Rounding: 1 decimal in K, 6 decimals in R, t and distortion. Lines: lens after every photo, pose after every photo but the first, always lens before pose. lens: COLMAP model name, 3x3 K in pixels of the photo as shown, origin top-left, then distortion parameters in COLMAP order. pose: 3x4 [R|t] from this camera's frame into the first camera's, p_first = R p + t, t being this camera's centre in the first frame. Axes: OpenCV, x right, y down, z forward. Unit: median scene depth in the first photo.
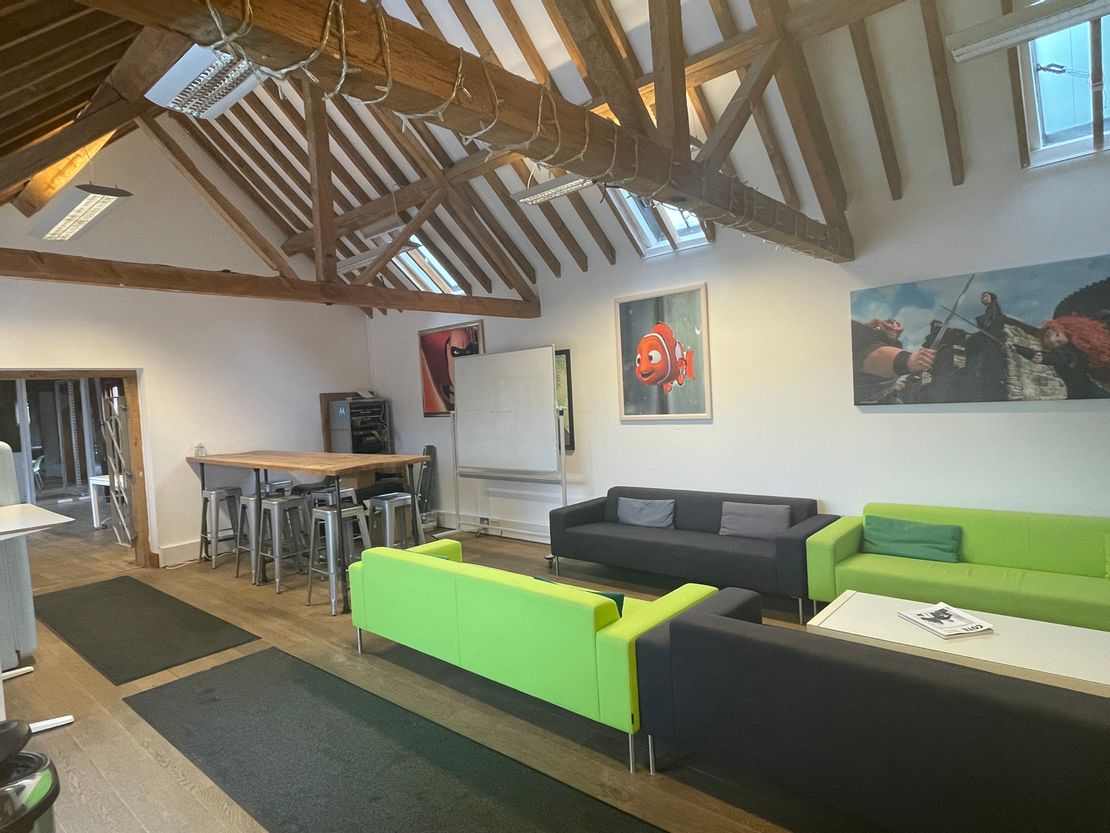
lens RADIAL K [[626.7, 0, 555.0], [0, 626.7, 416.5], [0, 0, 1]] dist [0.000683, -0.000367]
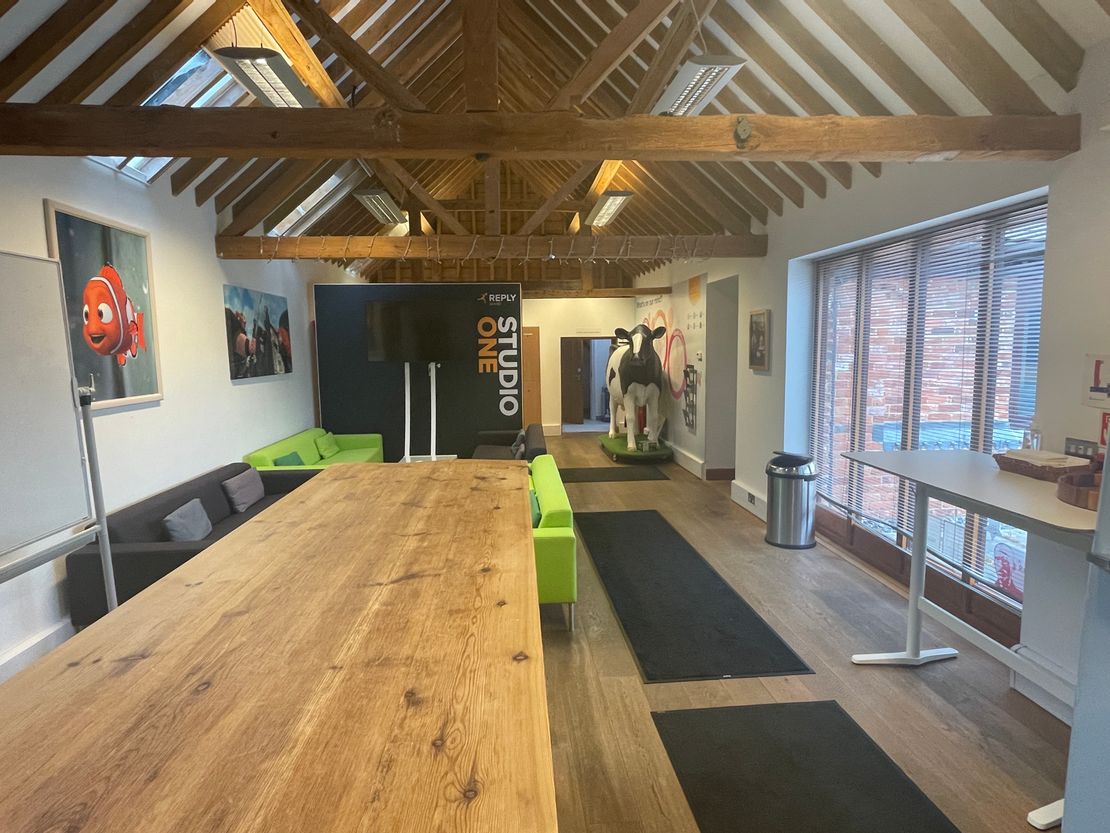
lens RADIAL K [[626.7, 0, 555.0], [0, 626.7, 416.5], [0, 0, 1]] dist [0.000683, -0.000367]
pose [[-0.721631, -0.013318, 0.692150, -0.668287], [0.077265, 0.992019, 0.099644, -0.015686], [-0.687953, 0.125385, -0.714842, 1.188756]]
